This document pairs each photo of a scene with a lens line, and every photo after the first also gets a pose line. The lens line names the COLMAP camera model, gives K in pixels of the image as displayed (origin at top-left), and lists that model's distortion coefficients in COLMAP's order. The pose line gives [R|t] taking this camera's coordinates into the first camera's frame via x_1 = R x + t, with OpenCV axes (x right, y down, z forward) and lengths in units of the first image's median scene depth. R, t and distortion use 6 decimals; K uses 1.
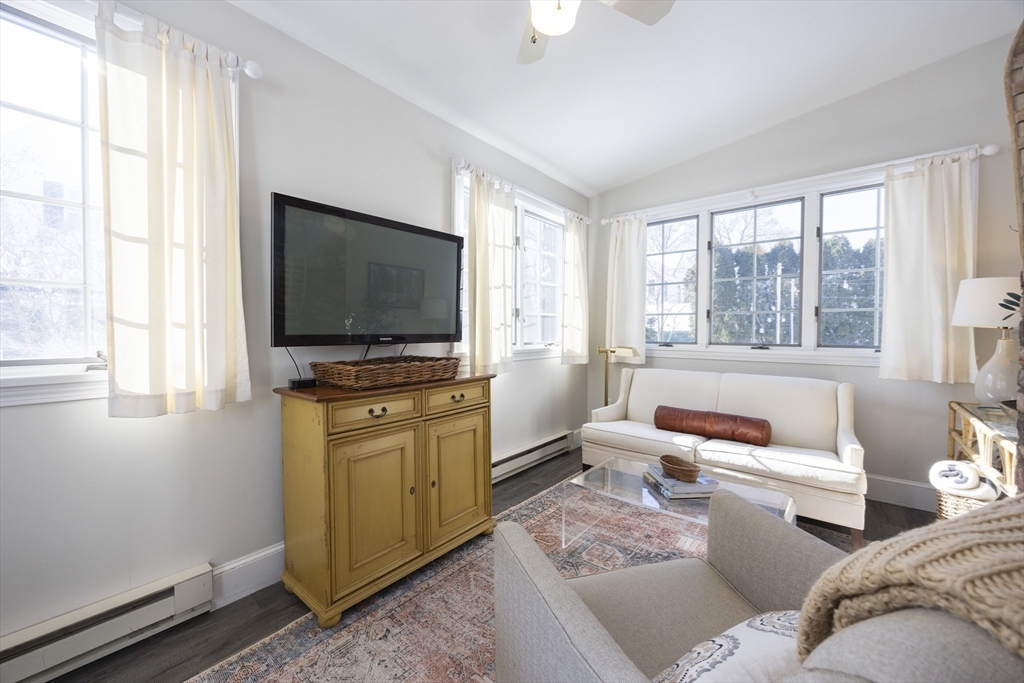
lens RADIAL K [[392.8, 0, 503.9], [0, 392.8, 333.9], [0, 0, 1]] dist [-0.008005, 0.001007]
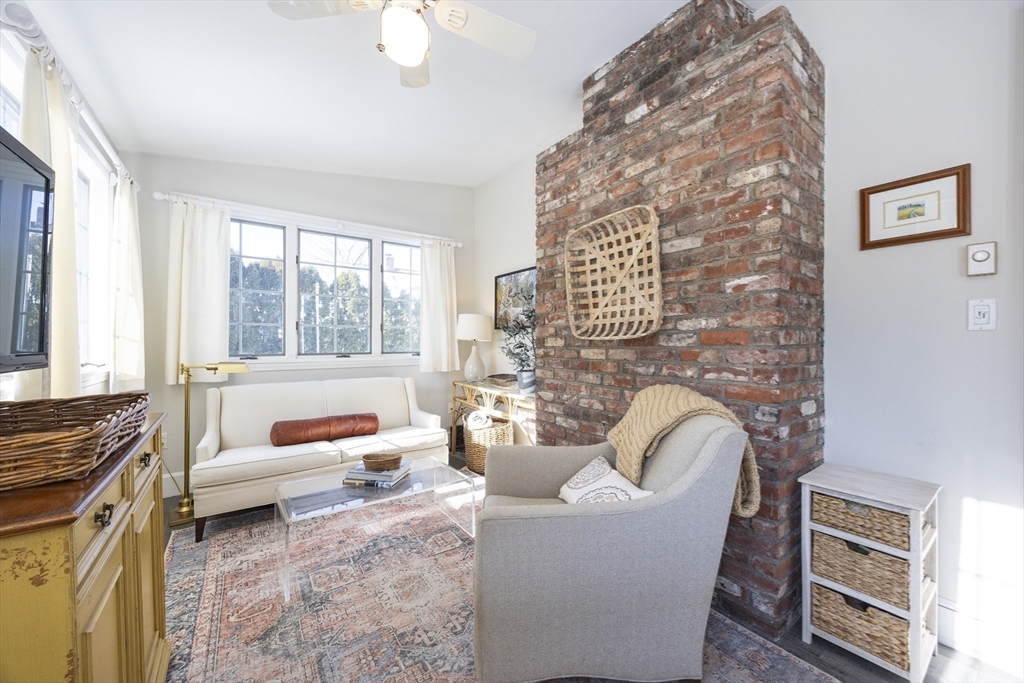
lens RADIAL K [[392.8, 0, 505.4], [0, 392.8, 345.3], [0, 0, 1]] dist [-0.008005, 0.001007]
pose [[0.248043, -0.007464, 0.968720, -0.426157], [0.014281, 0.999890, 0.004047, 0.003361], [-0.968644, 0.012831, 0.248123, 0.267813]]
